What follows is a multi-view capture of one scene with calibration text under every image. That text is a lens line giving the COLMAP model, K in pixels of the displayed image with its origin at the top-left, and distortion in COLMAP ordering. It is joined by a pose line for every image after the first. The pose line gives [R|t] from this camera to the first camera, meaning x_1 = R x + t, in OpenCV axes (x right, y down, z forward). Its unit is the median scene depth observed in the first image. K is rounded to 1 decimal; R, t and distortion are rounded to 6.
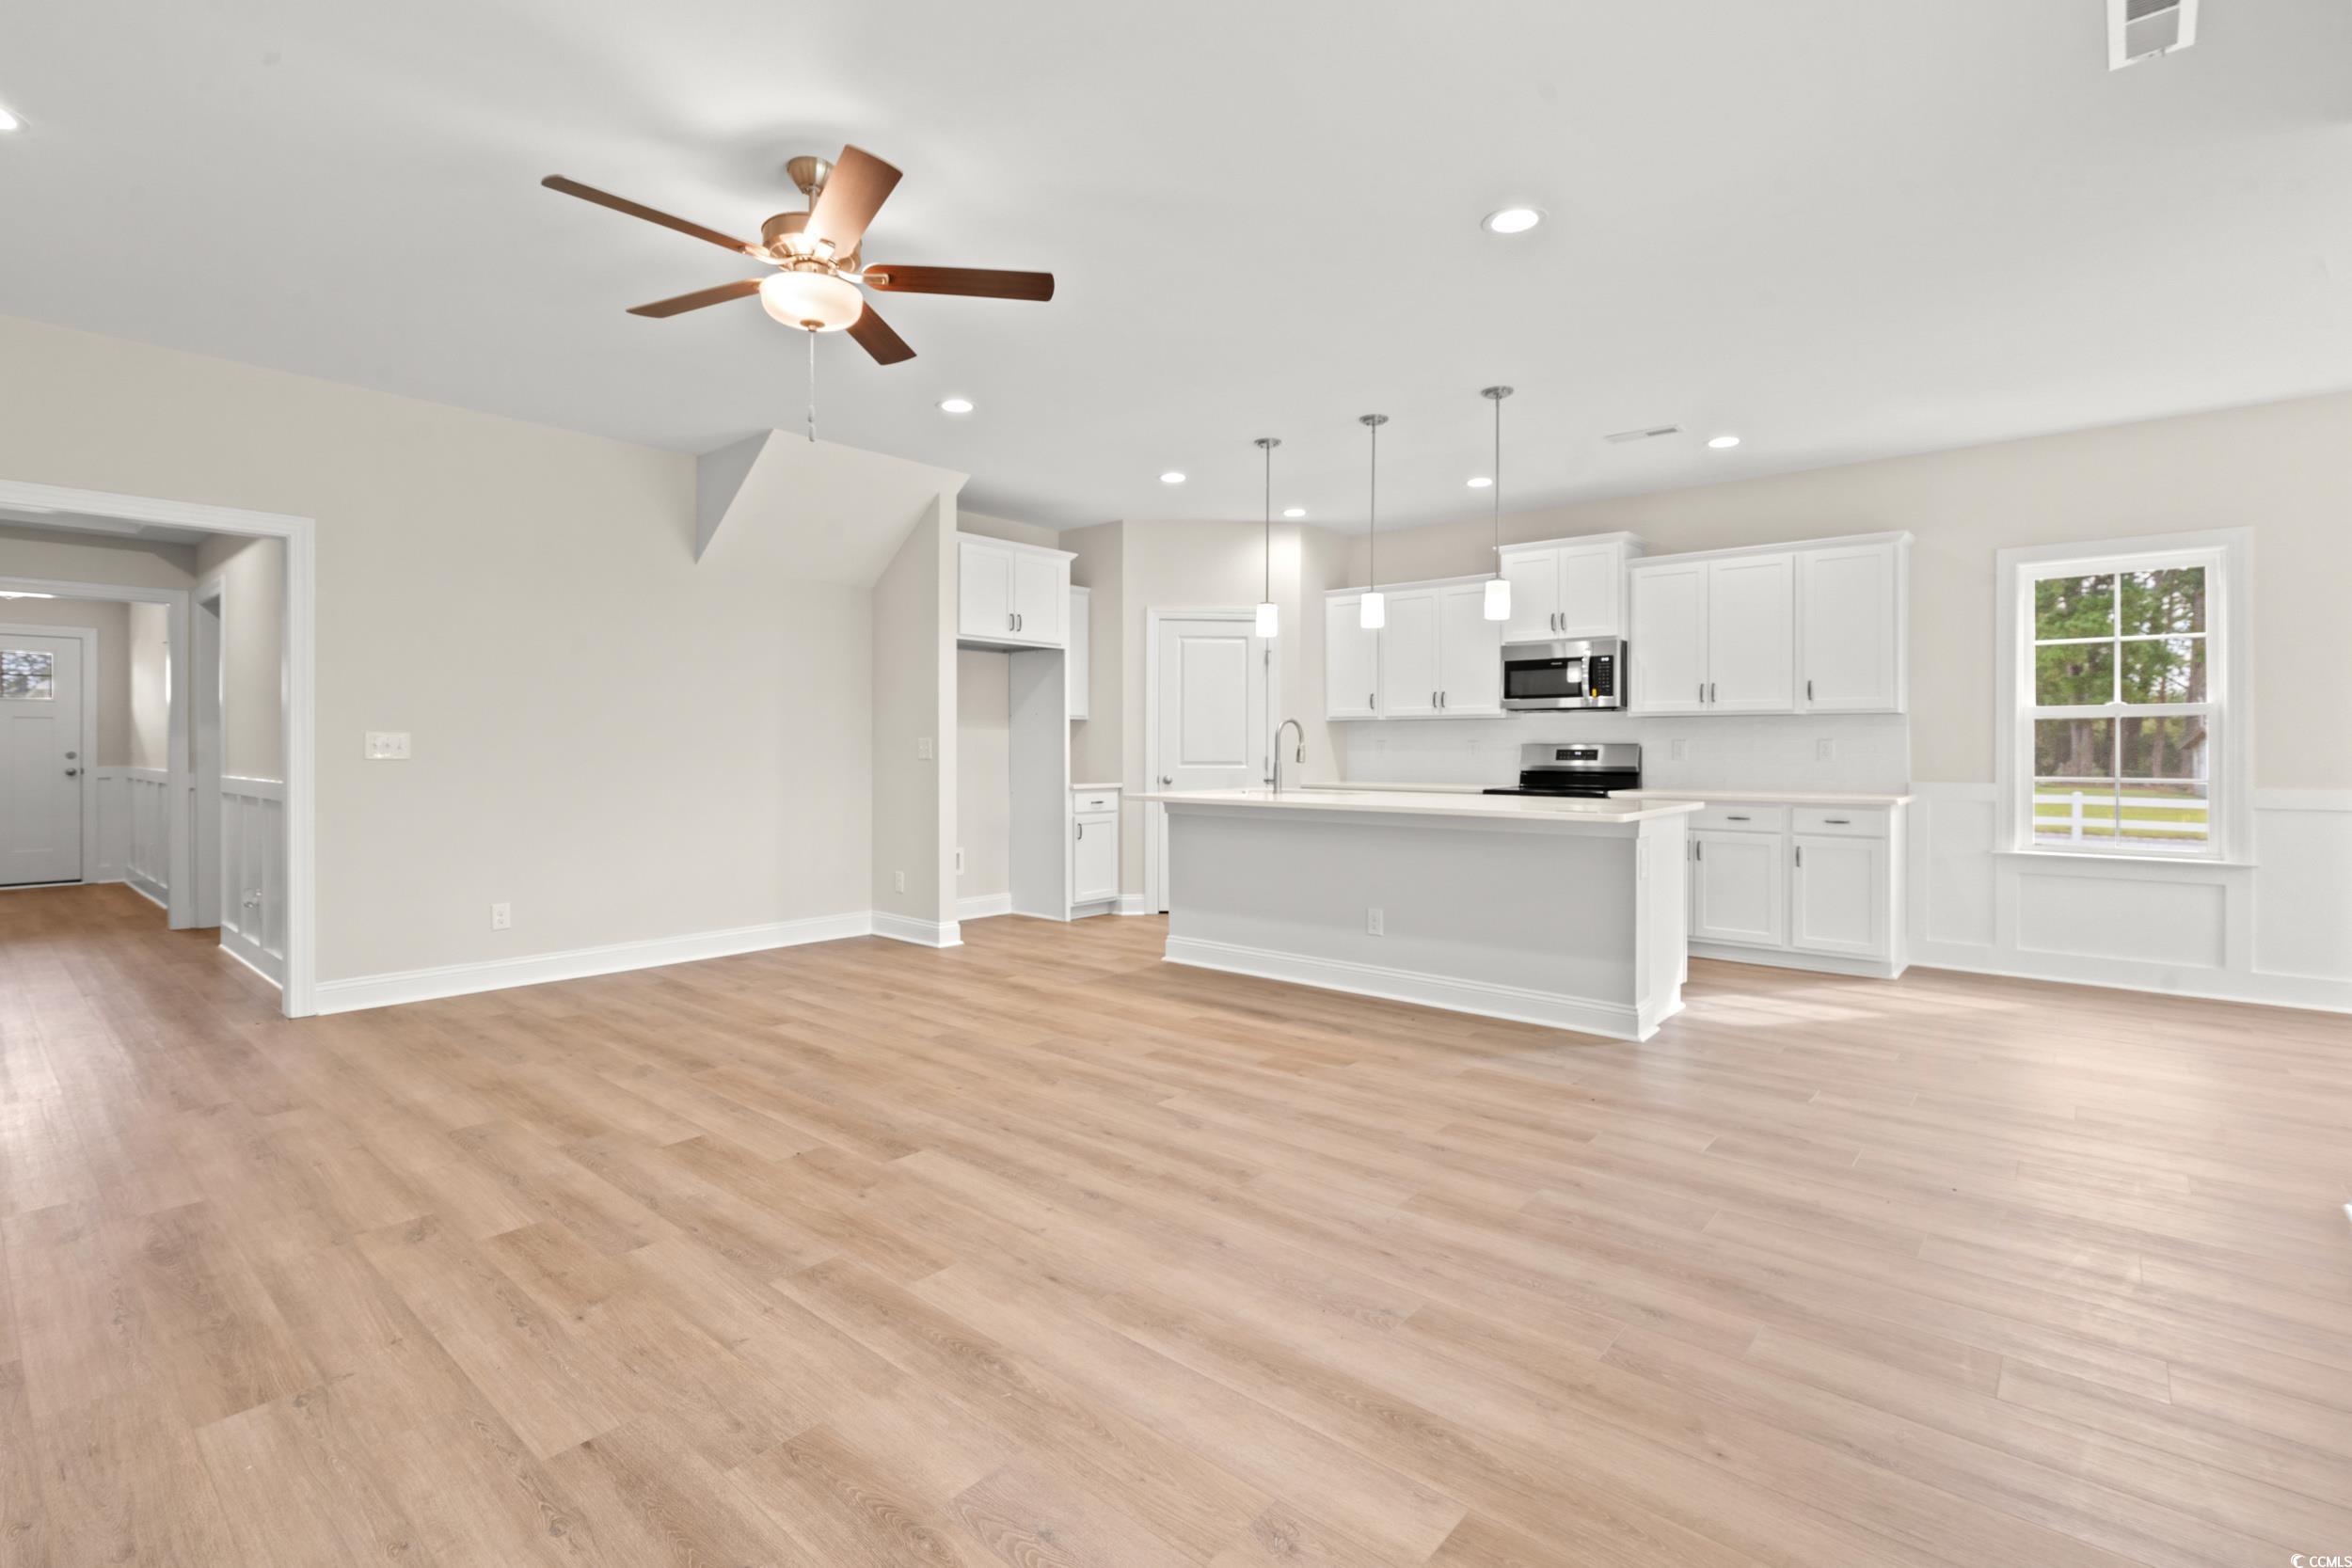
lens RADIAL K [[1072.0, 0, 1171.5], [0, 1072.0, 752.5], [0, 0, 1]] dist [-0.002156, 0.000042]
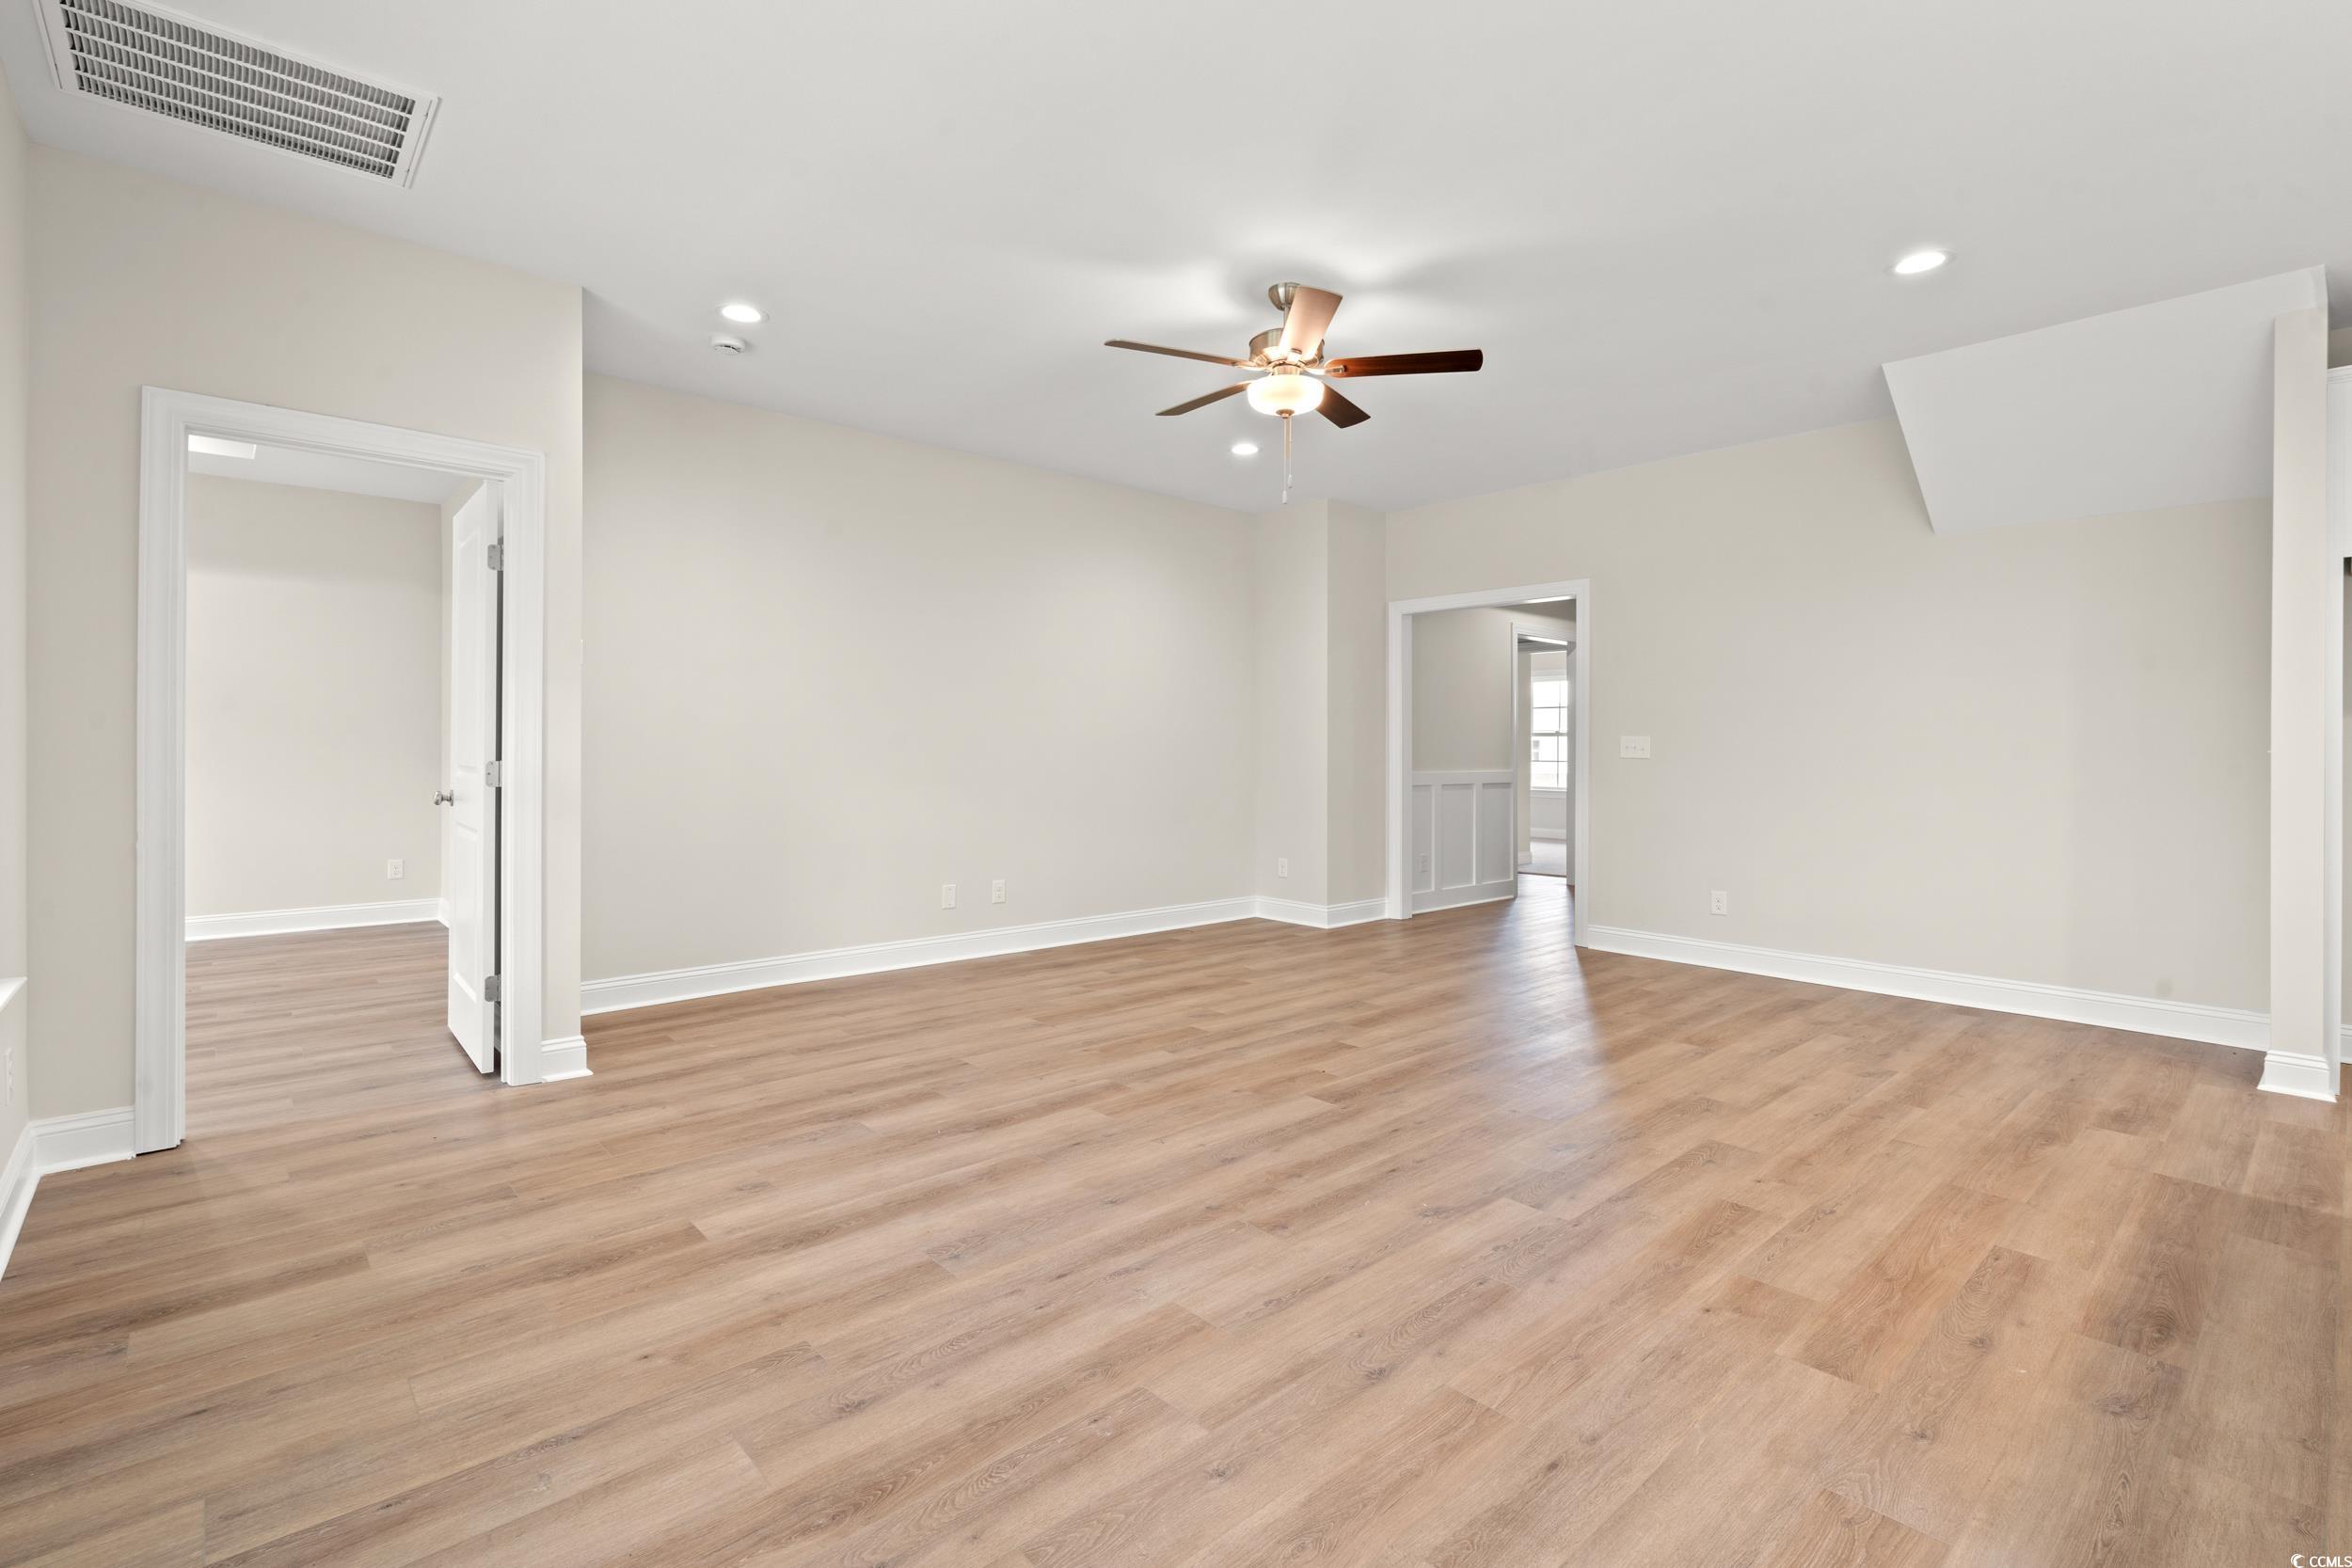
lens RADIAL K [[1072.0, 0, 1171.5], [0, 1072.0, 752.5], [0, 0, 1]] dist [-0.002156, 0.000042]
pose [[-0.121687, 0.002006, -0.992567, 0.605821], [-0.010845, 0.999936, 0.003351, 0.001564], [0.992509, 0.011172, -0.121657, 0.649911]]
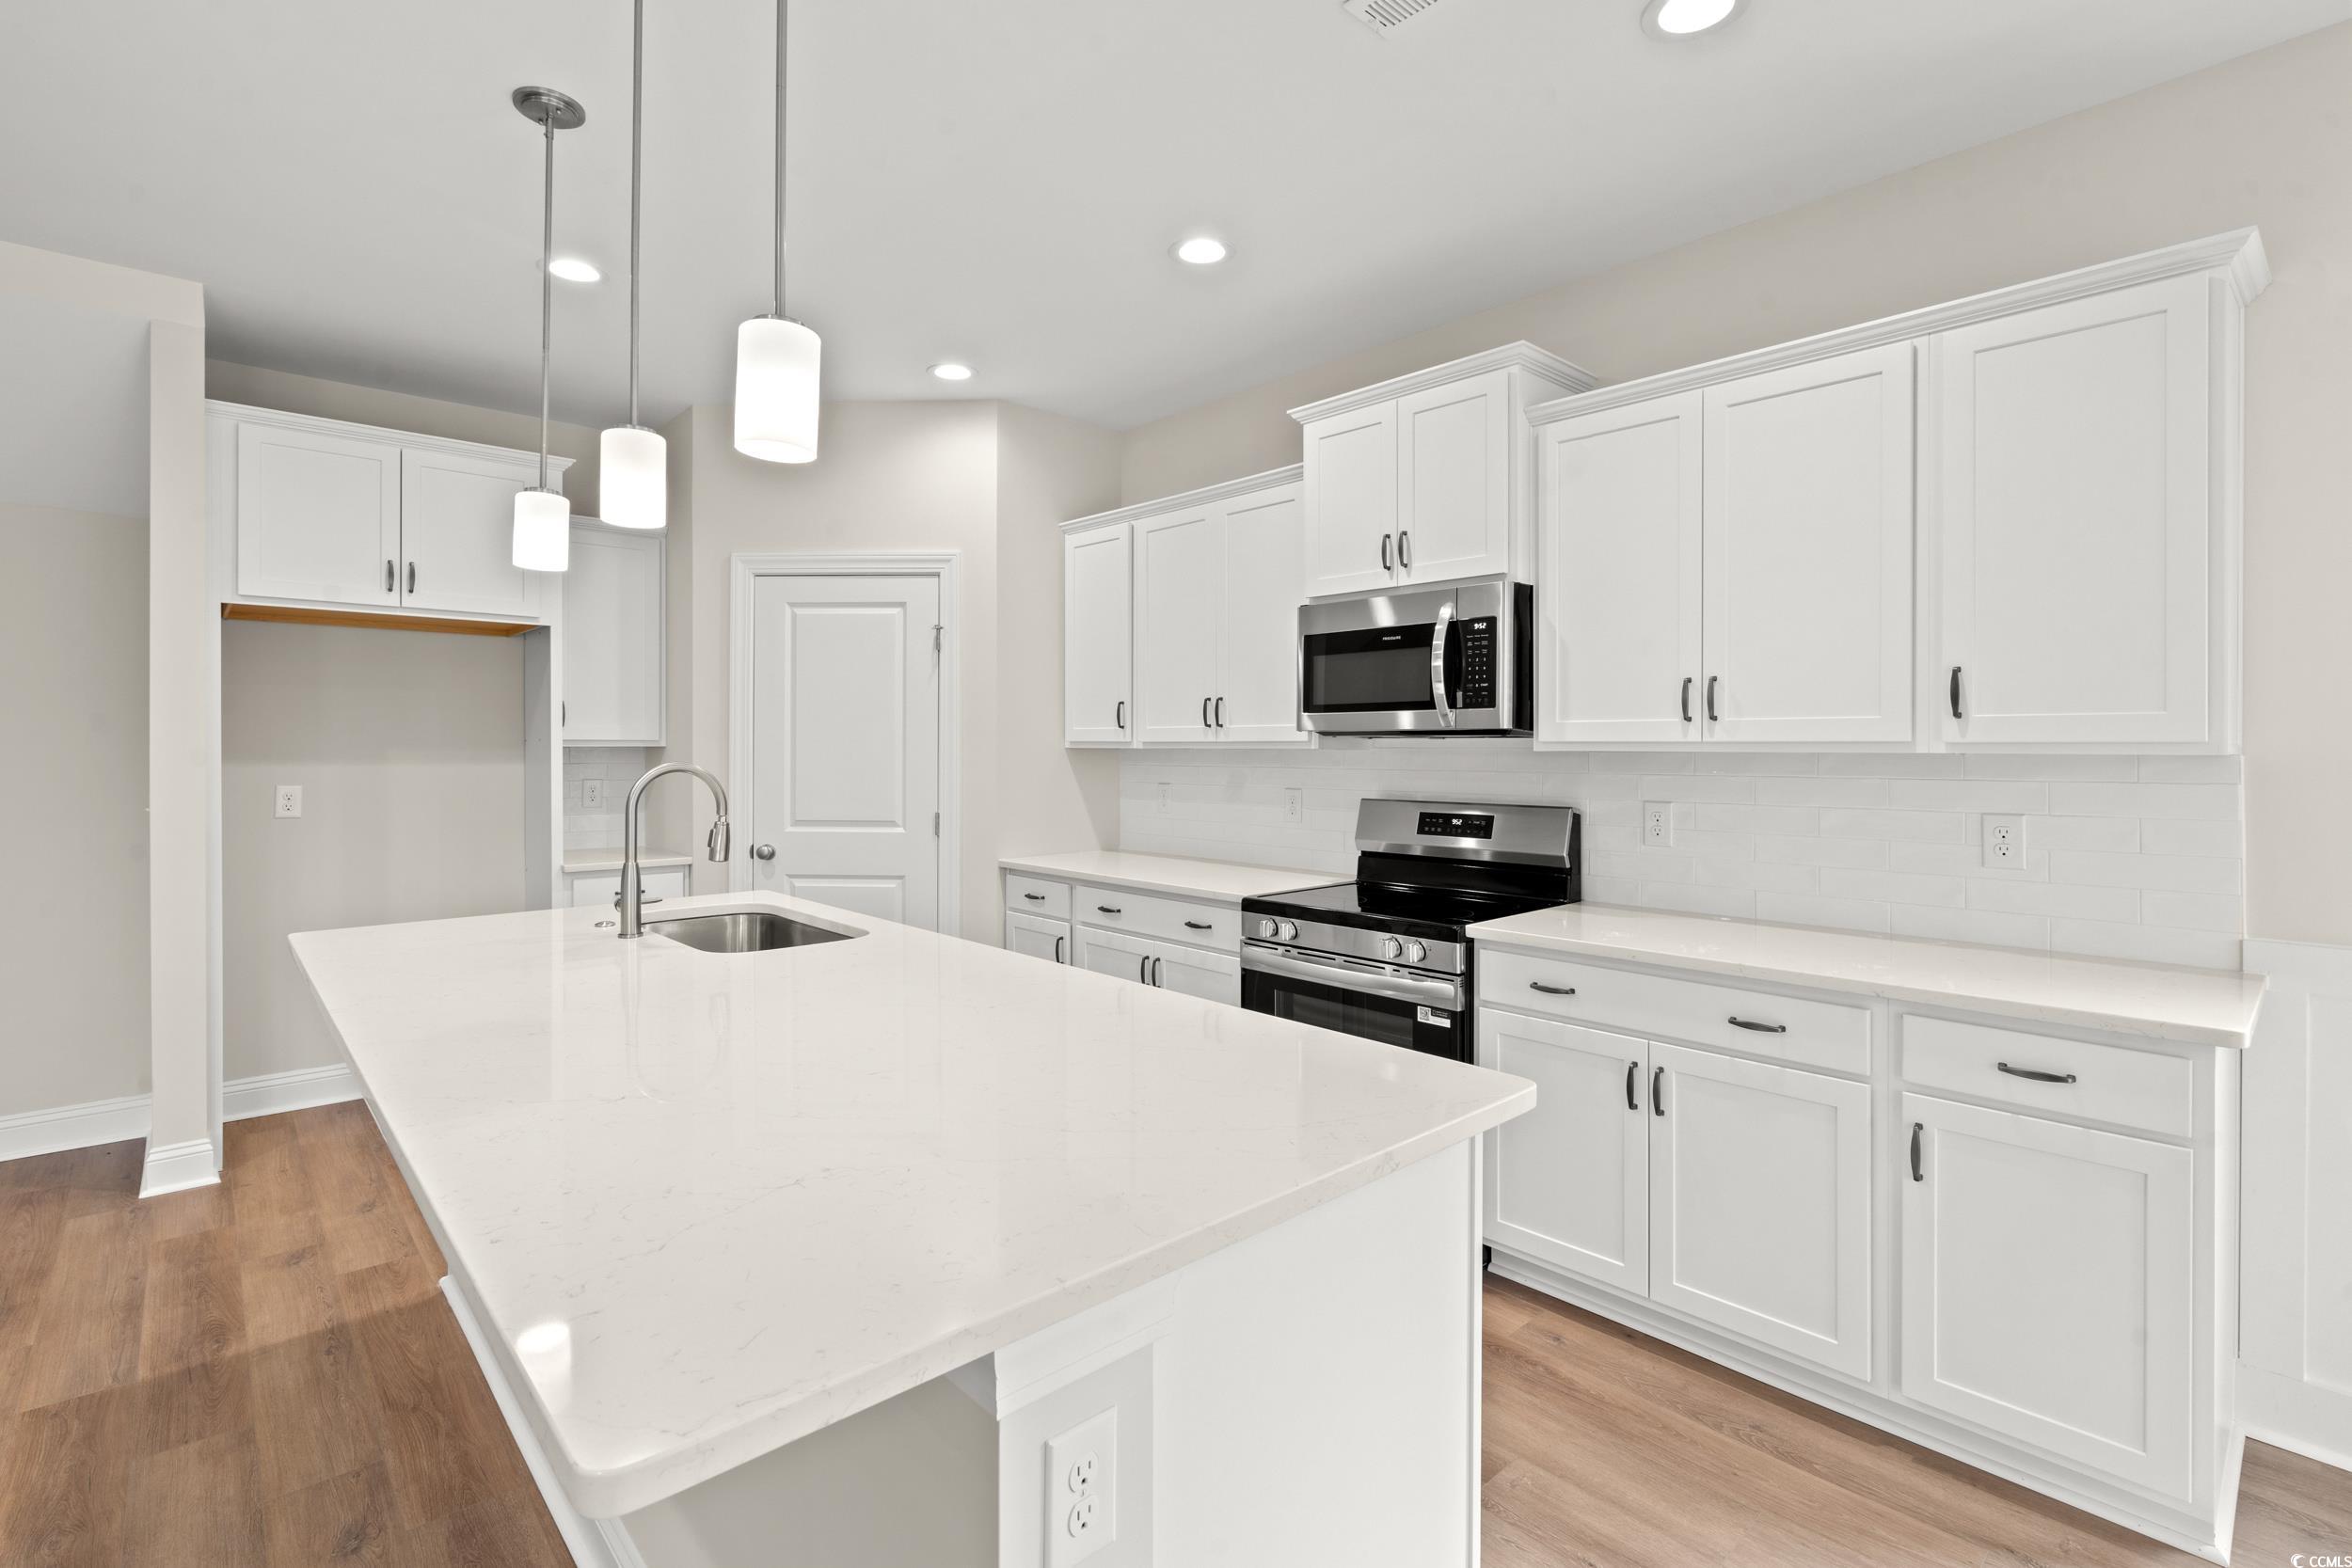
lens RADIAL K [[1081.3, 0, 1162.5], [0, 1081.3, 750.0], [0, 0, 1]] dist [-0.000767, 0.000817]
pose [[0.992655, 0.001211, -0.120970, 0.459534], [-0.001832, 0.999986, -0.005028, -0.044842], [0.120963, 0.005213, 0.992643, 0.741066]]
